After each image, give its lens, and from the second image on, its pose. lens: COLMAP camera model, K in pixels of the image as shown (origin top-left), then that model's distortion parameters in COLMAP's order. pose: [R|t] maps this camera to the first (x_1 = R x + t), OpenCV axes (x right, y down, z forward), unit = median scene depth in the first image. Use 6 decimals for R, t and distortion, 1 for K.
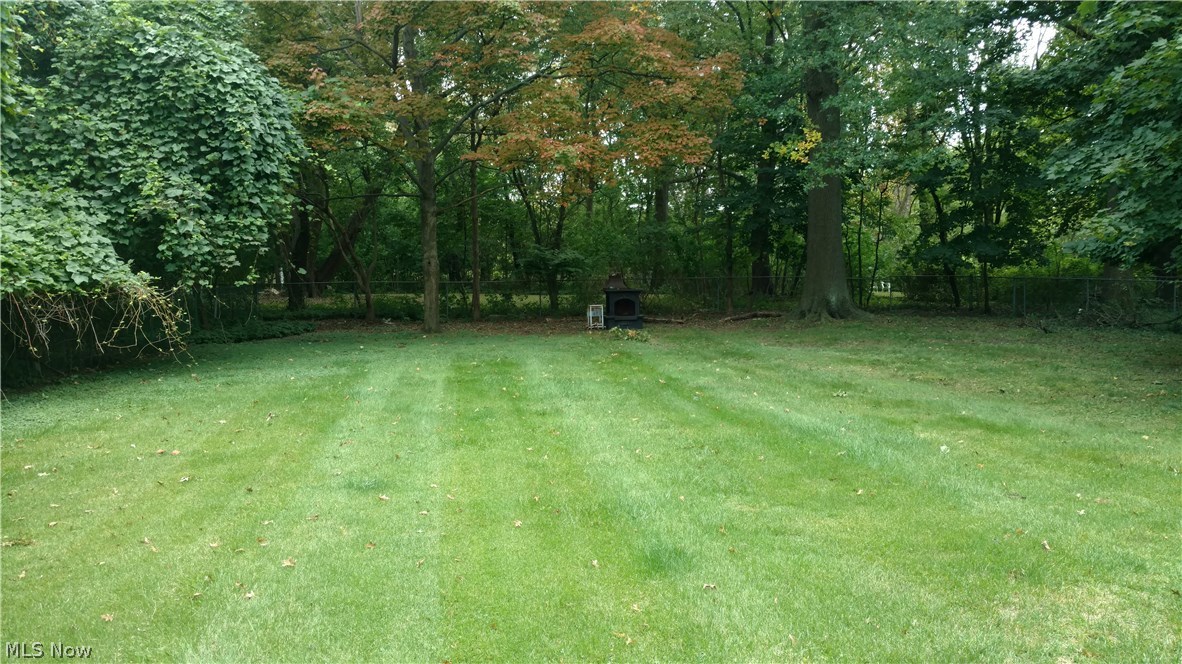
lens RADIAL K [[939.1, 0, 591.6], [0, 939.1, 329.5], [0, 0, 1]] dist [0.017458, -0.003715]
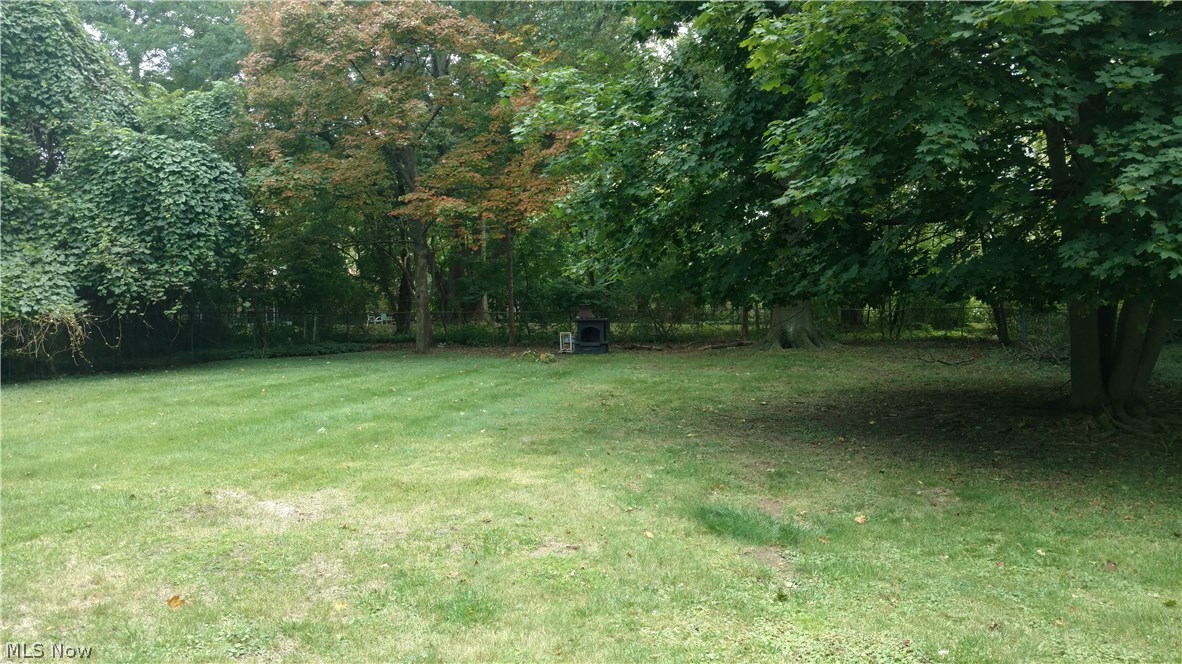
lens RADIAL K [[939.1, 0, 589.1], [0, 939.1, 332.5], [0, 0, 1]] dist [0.017458, -0.003715]
pose [[0.936780, 0.010375, -0.349765, 0.733894], [-0.020642, 0.999458, -0.025638, 0.004316], [0.349310, 0.031237, 0.936487, -0.102213]]
